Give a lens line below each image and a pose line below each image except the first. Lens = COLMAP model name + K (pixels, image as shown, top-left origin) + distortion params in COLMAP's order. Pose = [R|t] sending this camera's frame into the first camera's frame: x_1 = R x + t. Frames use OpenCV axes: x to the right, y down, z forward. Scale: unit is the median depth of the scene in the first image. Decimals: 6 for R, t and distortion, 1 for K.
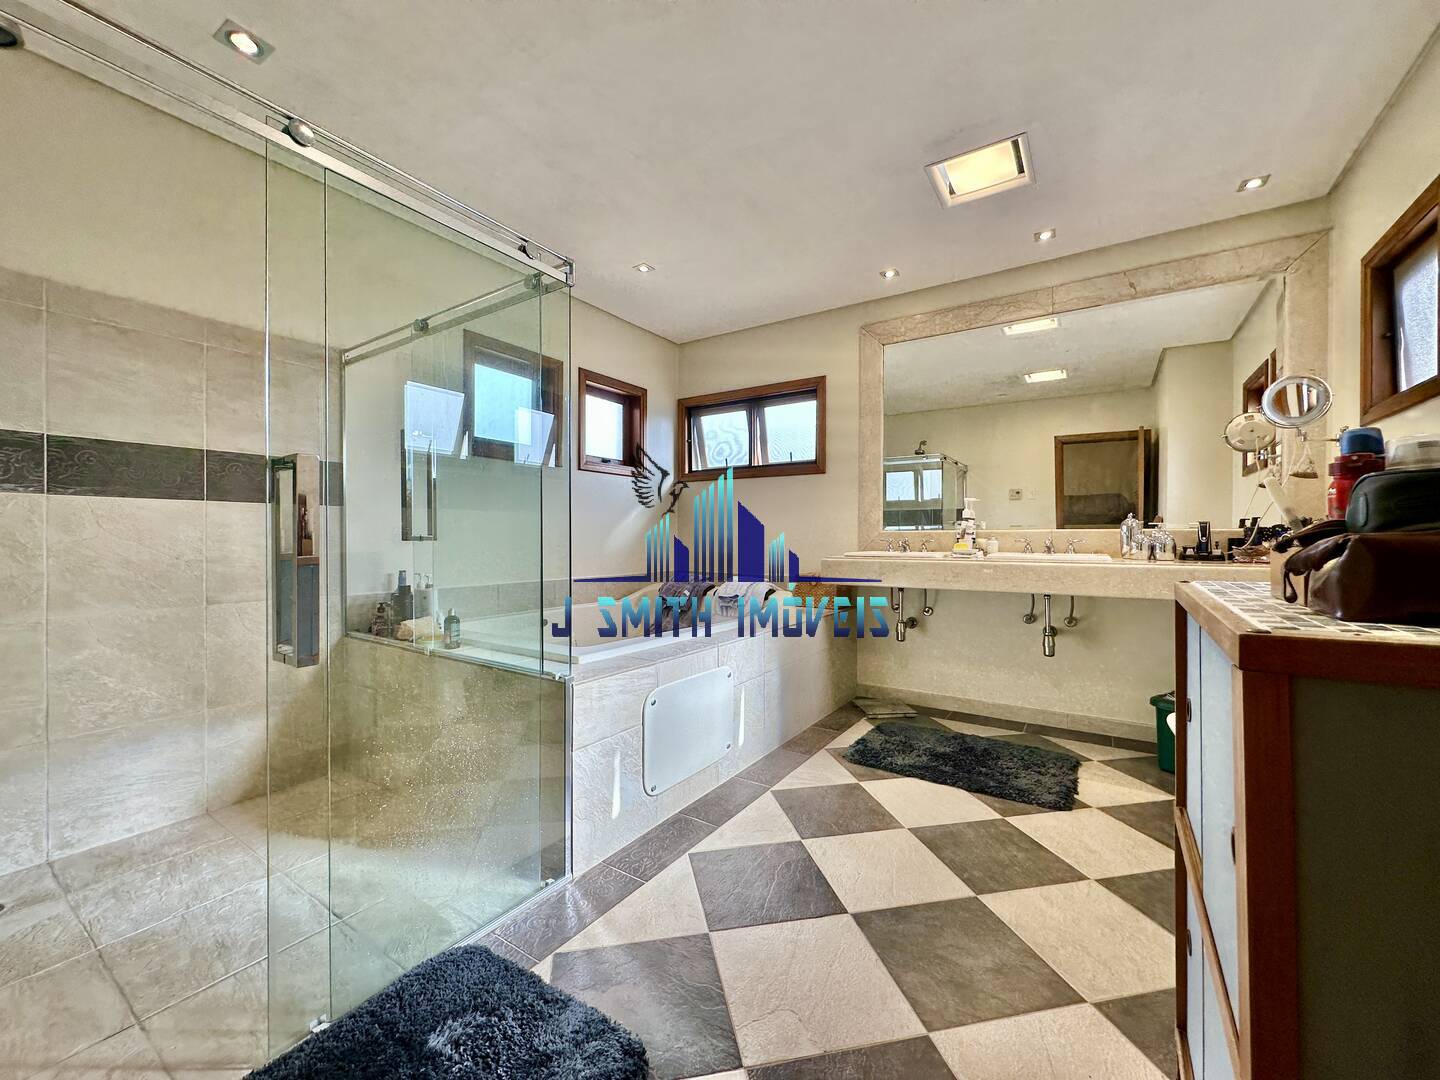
lens RADIAL K [[574.1, 0, 721.7], [0, 574.1, 538.4], [0, 0, 1]] dist [-0.005516, 0.000916]
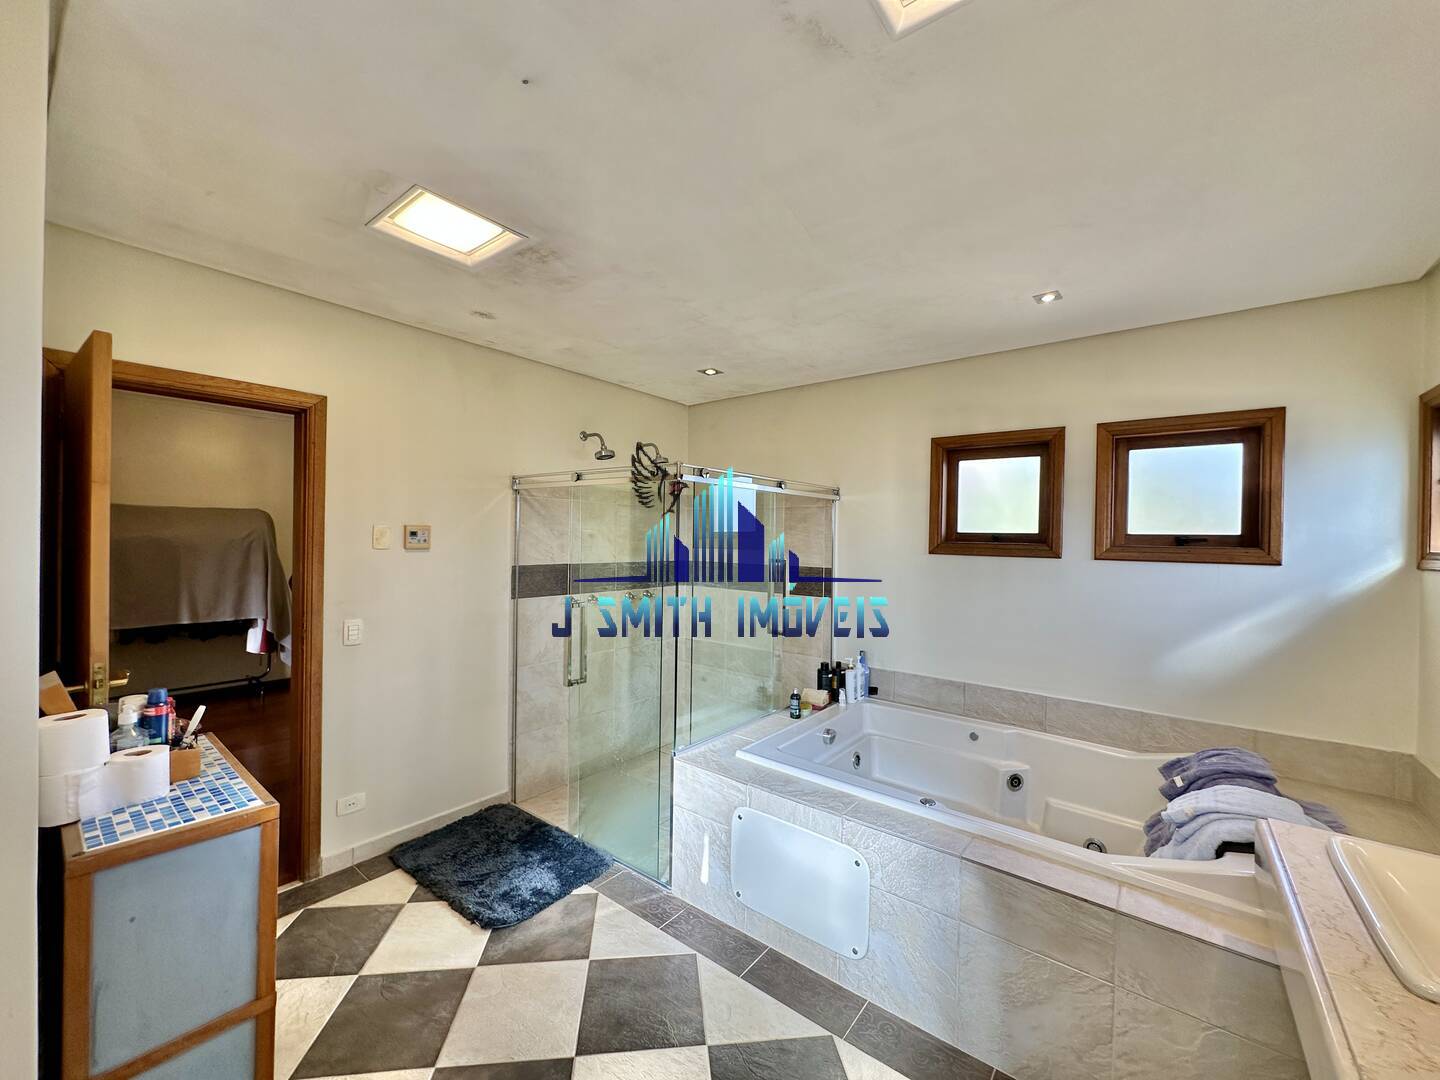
lens RADIAL K [[574.1, 0, 721.0], [0, 574.1, 542.2], [0, 0, 1]] dist [-0.005516, 0.000916]
pose [[-0.084623, -0.000754, -0.996413, 1.203264], [-0.017737, 0.999842, 0.000750, -0.300105], [0.996255, 0.017736, -0.084624, 1.276567]]
